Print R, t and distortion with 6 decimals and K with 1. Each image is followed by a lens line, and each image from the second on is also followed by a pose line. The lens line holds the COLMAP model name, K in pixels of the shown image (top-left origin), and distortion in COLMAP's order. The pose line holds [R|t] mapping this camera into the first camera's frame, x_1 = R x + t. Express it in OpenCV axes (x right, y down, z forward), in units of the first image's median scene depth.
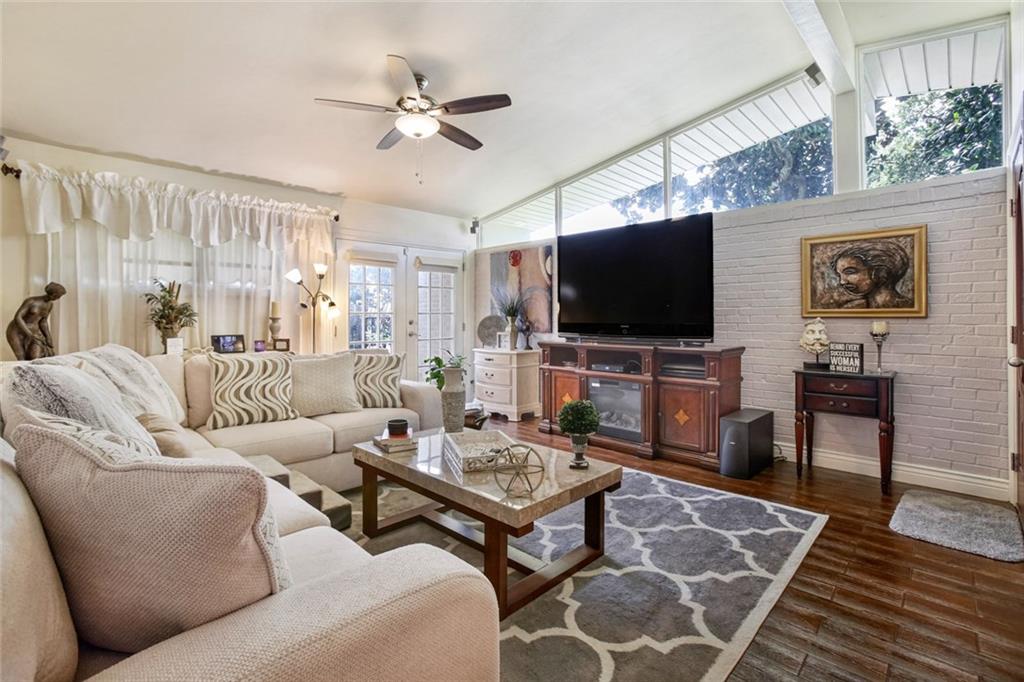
lens RADIAL K [[467.3, 0, 517.1], [0, 467.3, 314.0], [0, 0, 1]] dist [-0.012264, 0.001437]
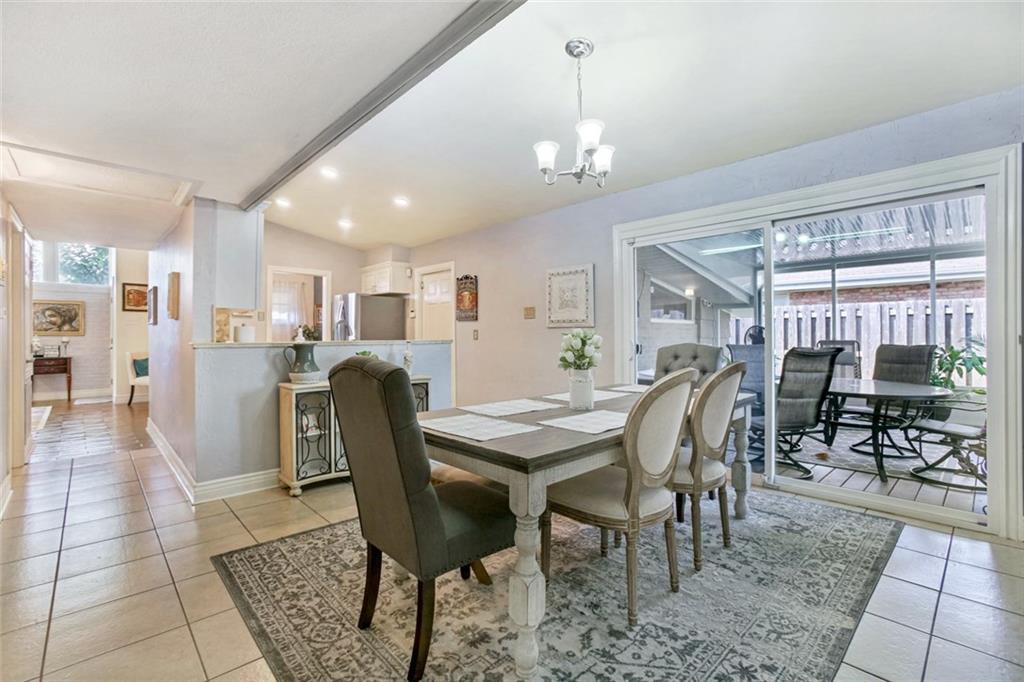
lens RADIAL K [[467.3, 0, 513.1], [0, 467.3, 333.9], [0, 0, 1]] dist [-0.012264, 0.001437]
pose [[0.045477, 0.001359, 0.998964, -1.646495], [-0.007581, 0.999971, -0.001015, -0.016552], [-0.998937, -0.007527, 0.045486, -1.574765]]
